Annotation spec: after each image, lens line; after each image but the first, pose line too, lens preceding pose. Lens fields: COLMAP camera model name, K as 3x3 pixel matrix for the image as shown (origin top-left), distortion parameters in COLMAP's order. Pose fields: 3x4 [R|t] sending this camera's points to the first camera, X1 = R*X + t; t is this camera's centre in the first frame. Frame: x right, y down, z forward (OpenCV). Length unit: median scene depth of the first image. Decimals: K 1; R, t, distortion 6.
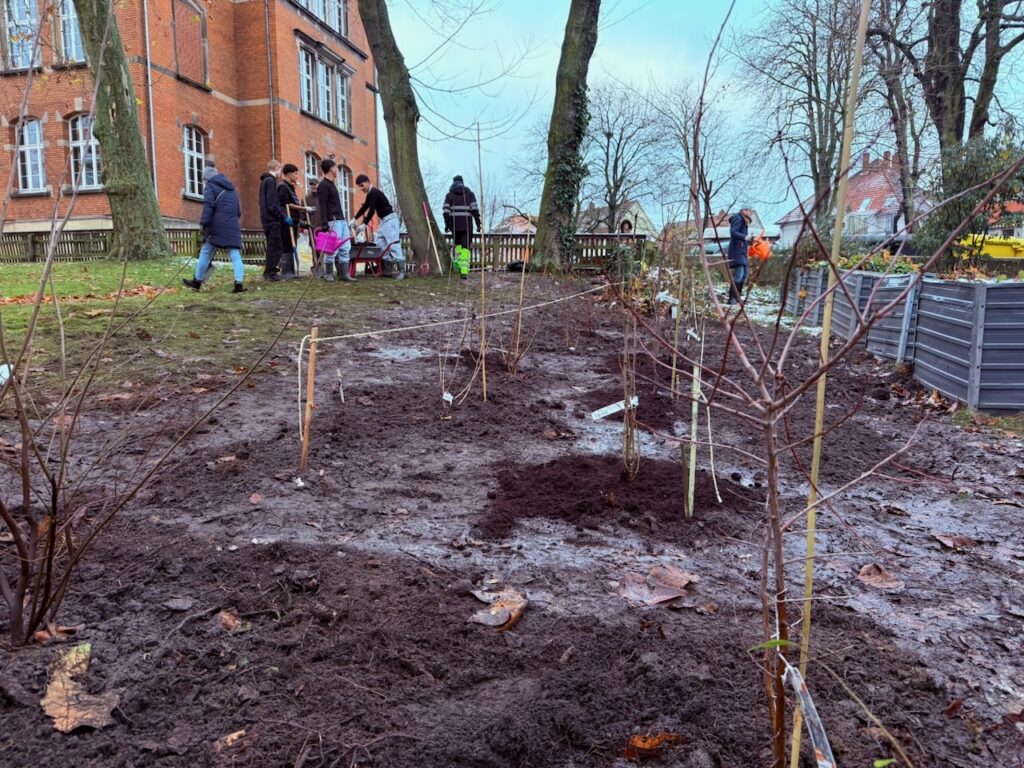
lens RADIAL K [[722.8, 0, 512.1], [0, 722.8, 394.0], [0, 0, 1]] dist [0.041765, -0.046815]
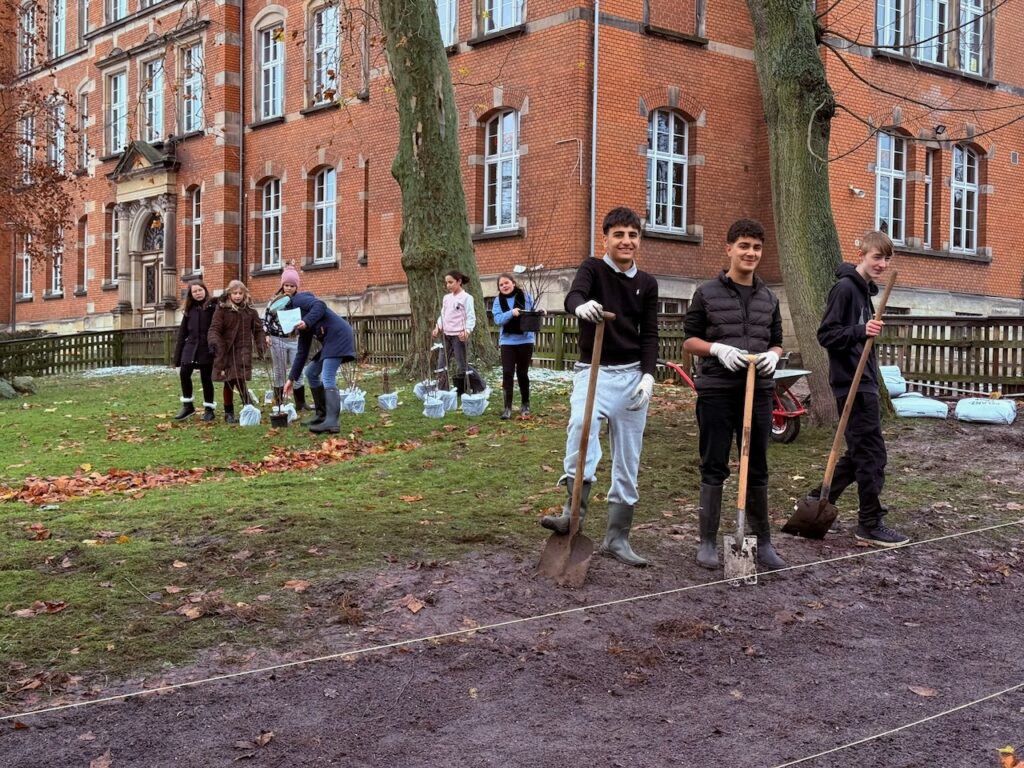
lens RADIAL K [[1438.4, 0, 511.4], [0, 1438.4, 410.4], [0, 0, 1]] dist [0.087271, 0.000000]
pose [[0.813062, 0.023433, -0.581705, 0.112512], [-0.084586, 0.993342, -0.078212, -0.034414], [0.575999, 0.112795, 0.809631, 0.042758]]
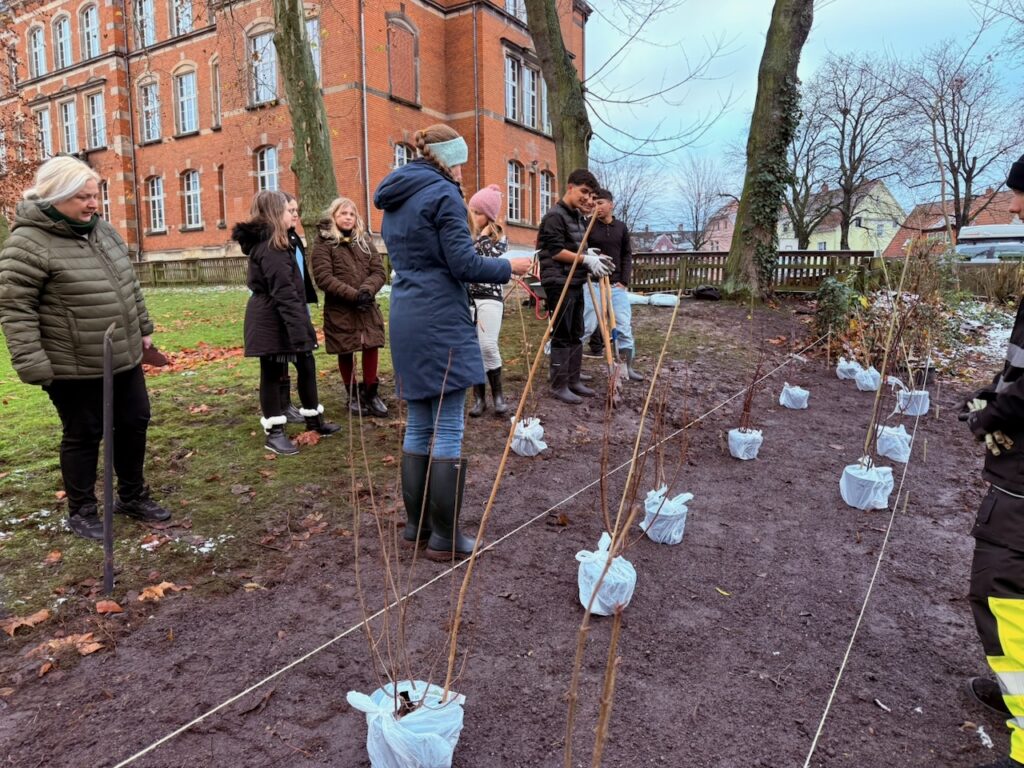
lens RADIAL K [[722.8, 0, 506.9], [0, 722.8, 381.7], [0, 0, 1]] dist [0.041765, -0.046815]
pose [[0.955075, 0.027172, -0.295117, 0.018364], [-0.027529, 0.999617, 0.002944, -0.031237], [0.295084, 0.005313, 0.955457, 0.047495]]
